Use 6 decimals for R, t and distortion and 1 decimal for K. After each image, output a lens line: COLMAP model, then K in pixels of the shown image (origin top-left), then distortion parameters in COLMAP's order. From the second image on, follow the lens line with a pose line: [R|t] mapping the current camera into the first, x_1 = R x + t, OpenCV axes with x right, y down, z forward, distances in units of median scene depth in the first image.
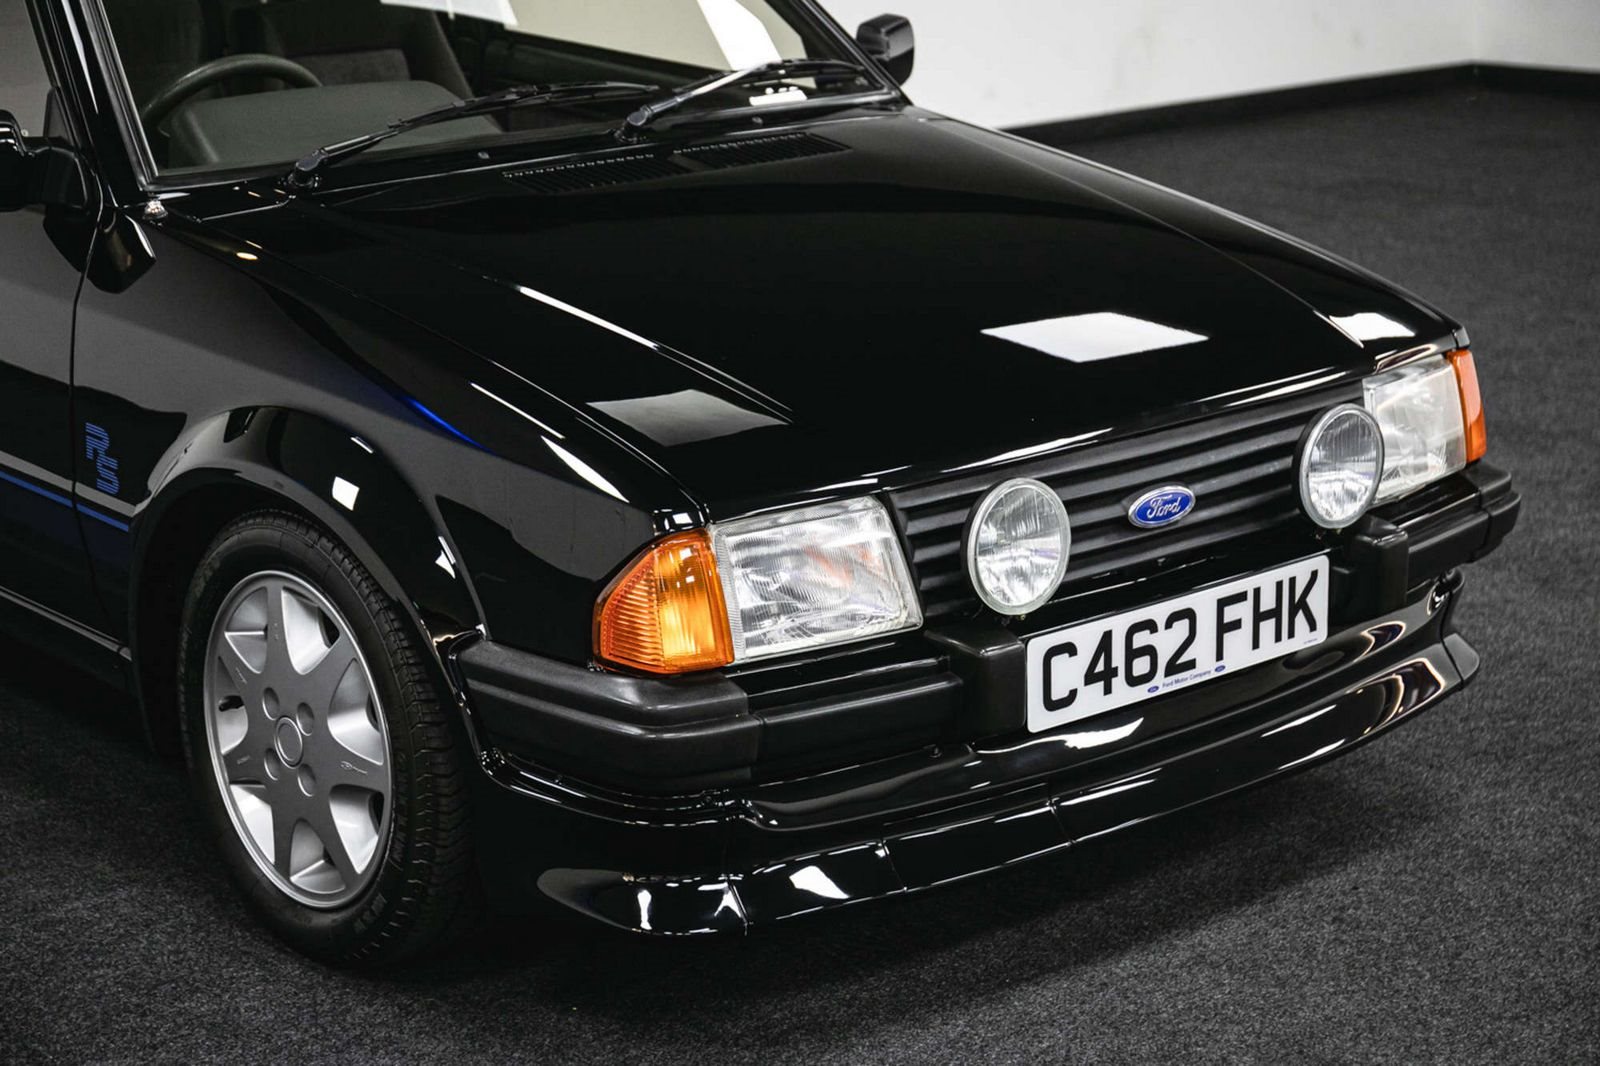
lens RADIAL K [[3074.2, 0, 800.0], [0, 3074.2, 533.0], [0, 0, 1]] dist [0.133497, 0.232036]
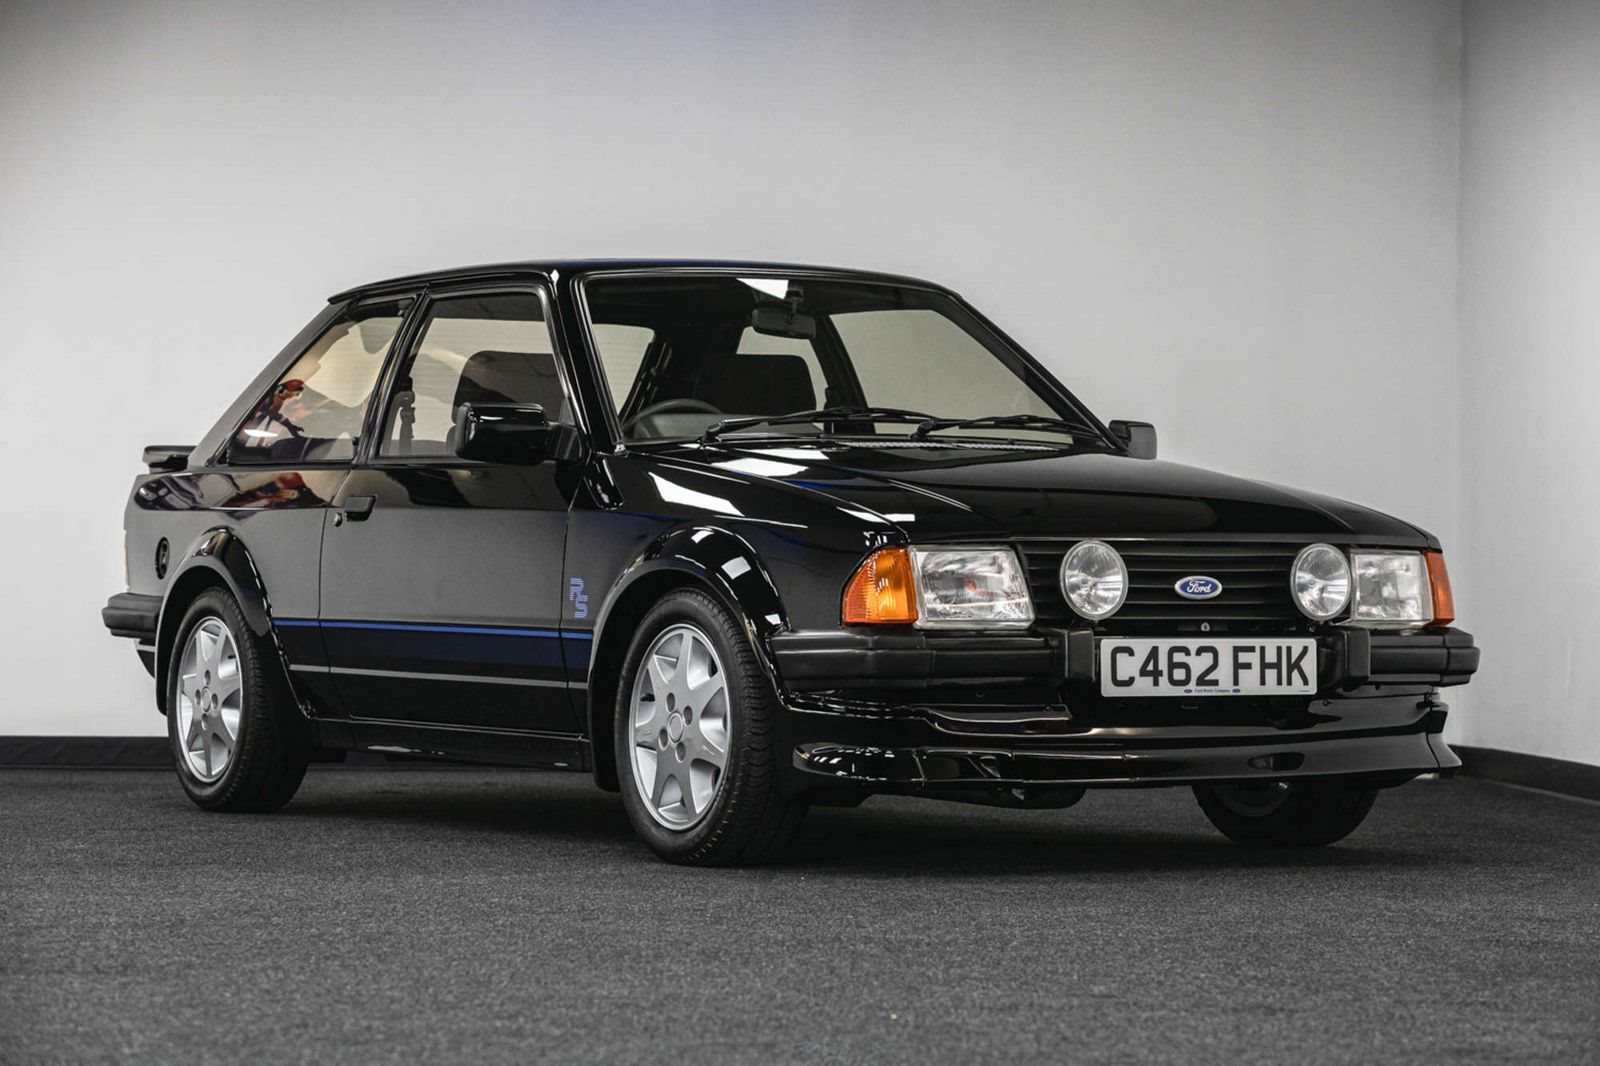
lens RADIAL K [[4244.8, 0, 800.0], [0, 4244.8, 533.0], [0, 0, 1]] dist [0.030612, 0.257035]
pose [[0.984647, 0.005770, -0.174460, 0.302758], [-0.057022, 0.955254, -0.290238, 0.634530], [0.164979, 0.295730, 0.940917, -1.186650]]
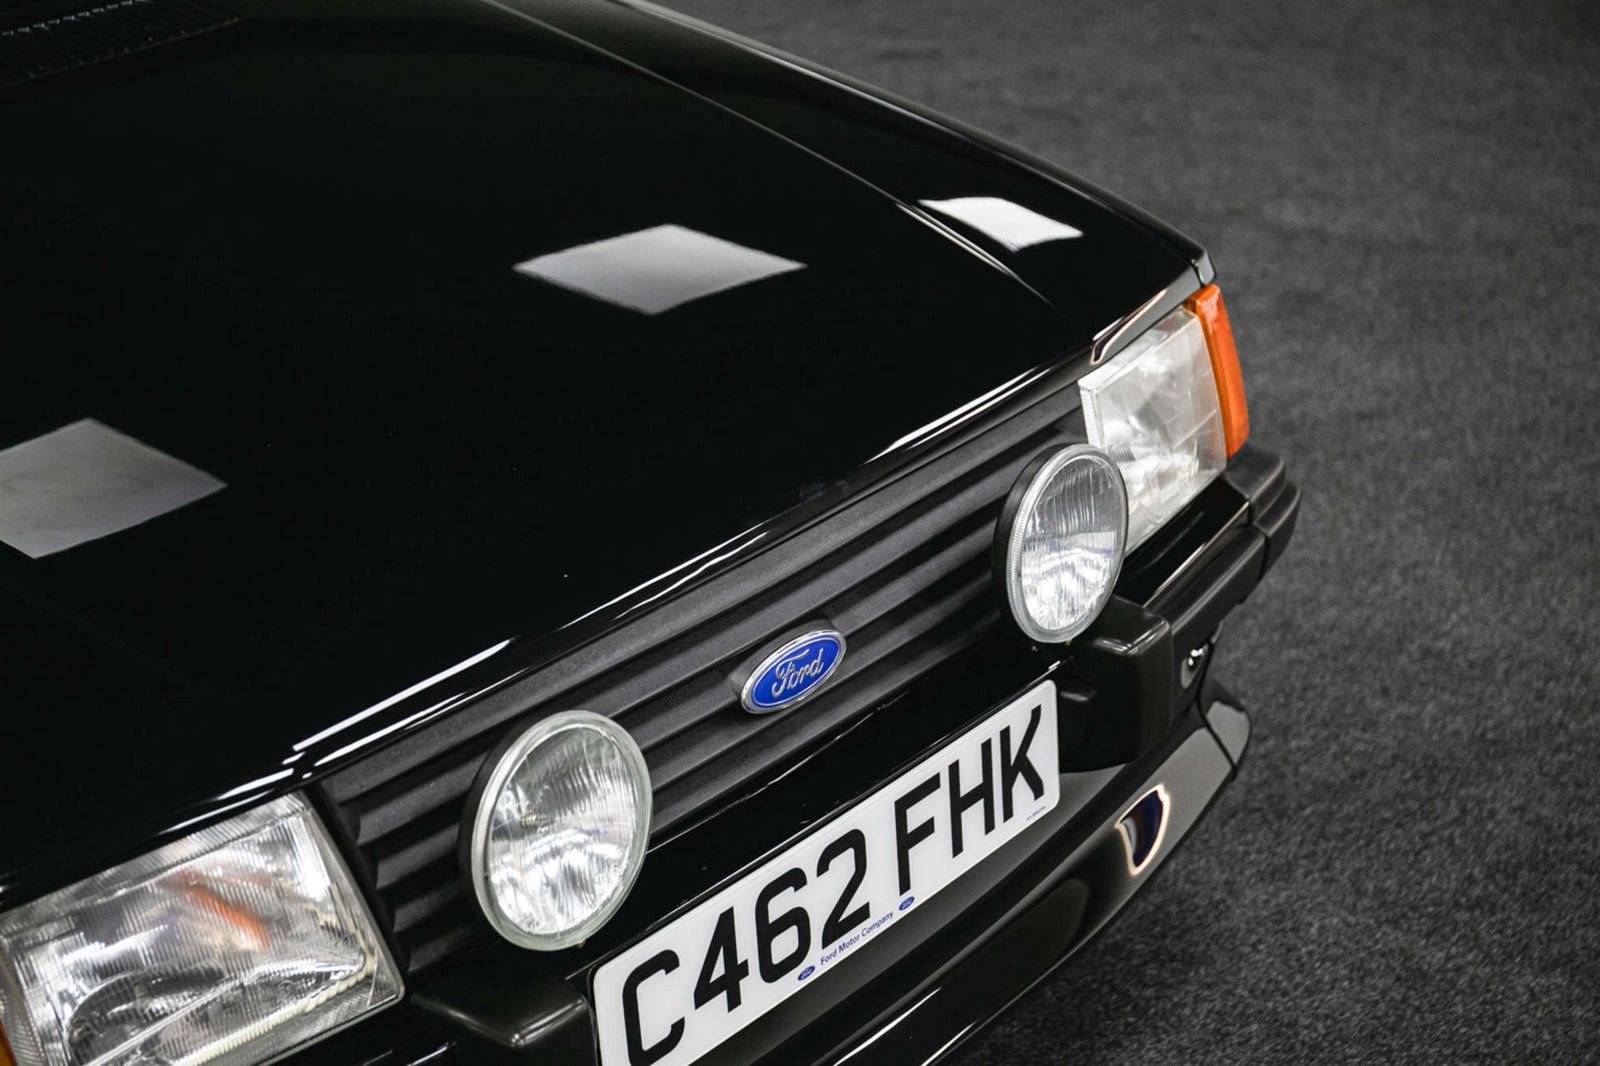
lens RADIAL K [[2942.5, 0, 800.0], [0, 2942.5, 533.0], [0, 0, 1]] dist [0.153119, -0.051892]
pose [[0.985222, -0.103704, 0.136320, 0.042864], [0.084333, 0.986424, 0.140913, -0.114830], [-0.149083, -0.127334, 0.980592, 0.437848]]
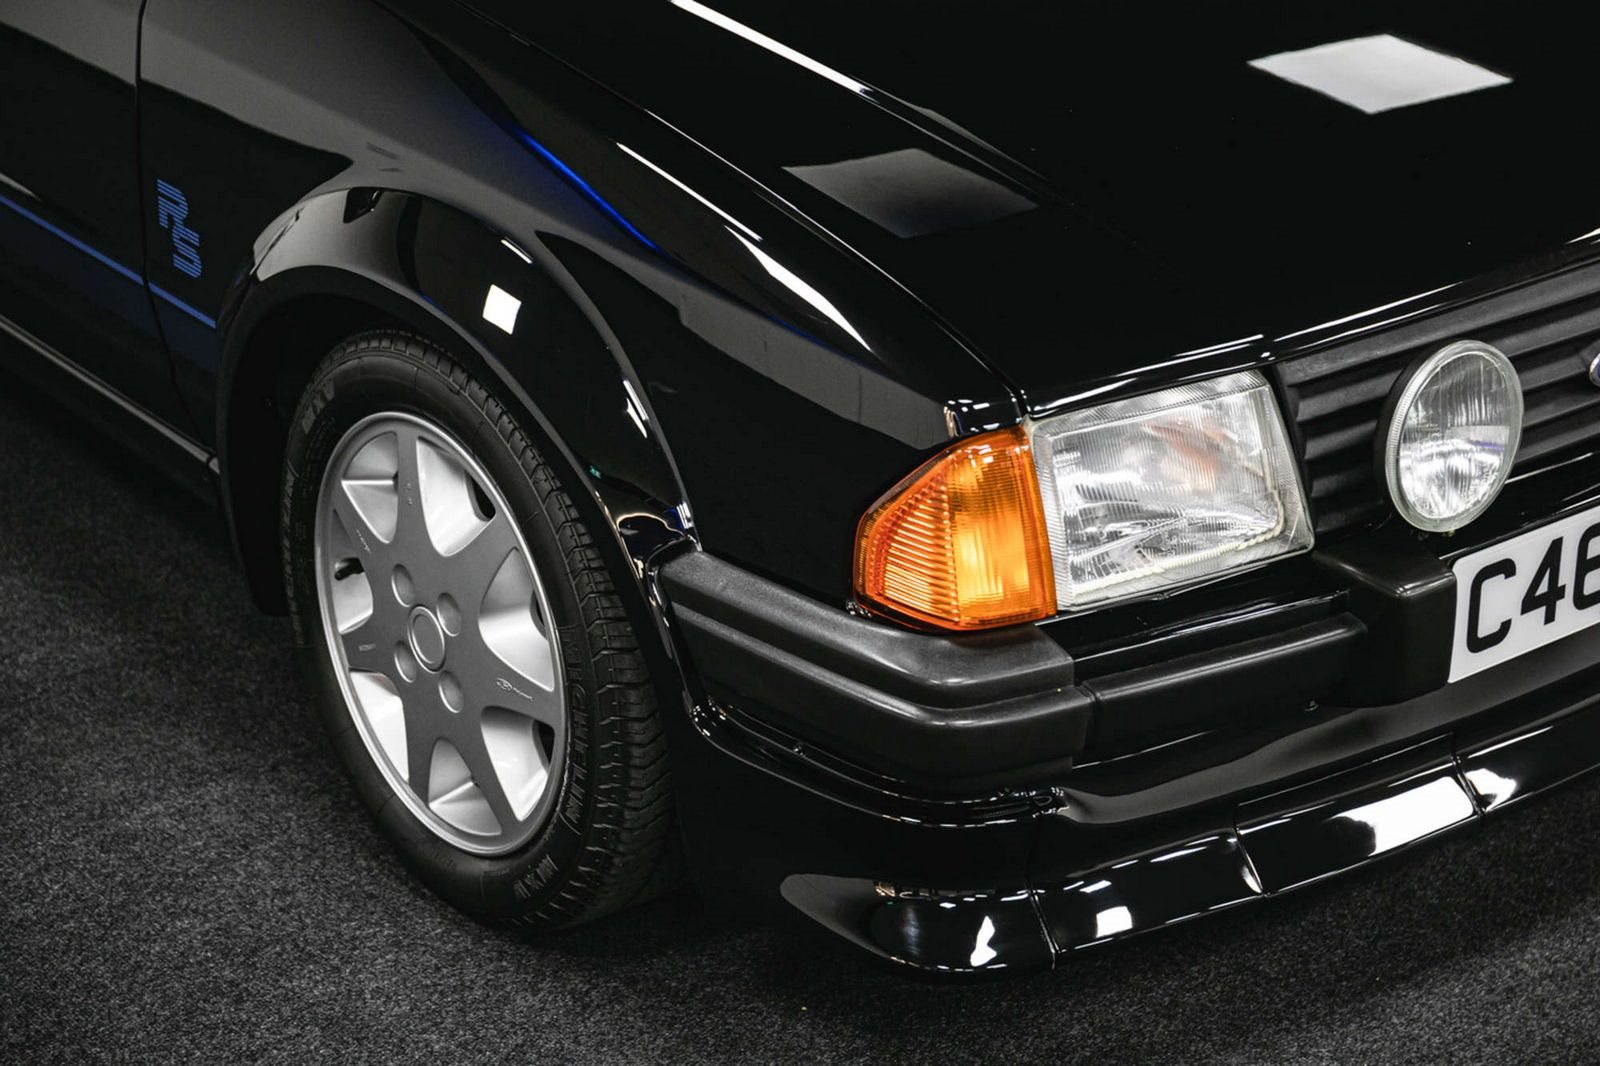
lens RADIAL K [[2942.5, 0, 800.0], [0, 2942.5, 533.0], [0, 0, 1]] dist [0.153119, -0.051892]
pose [[0.999237, 0.023737, -0.031022, -0.053488], [-0.018578, 0.987405, 0.157118, -0.072971], [0.034360, -0.156422, 0.987093, 0.300299]]
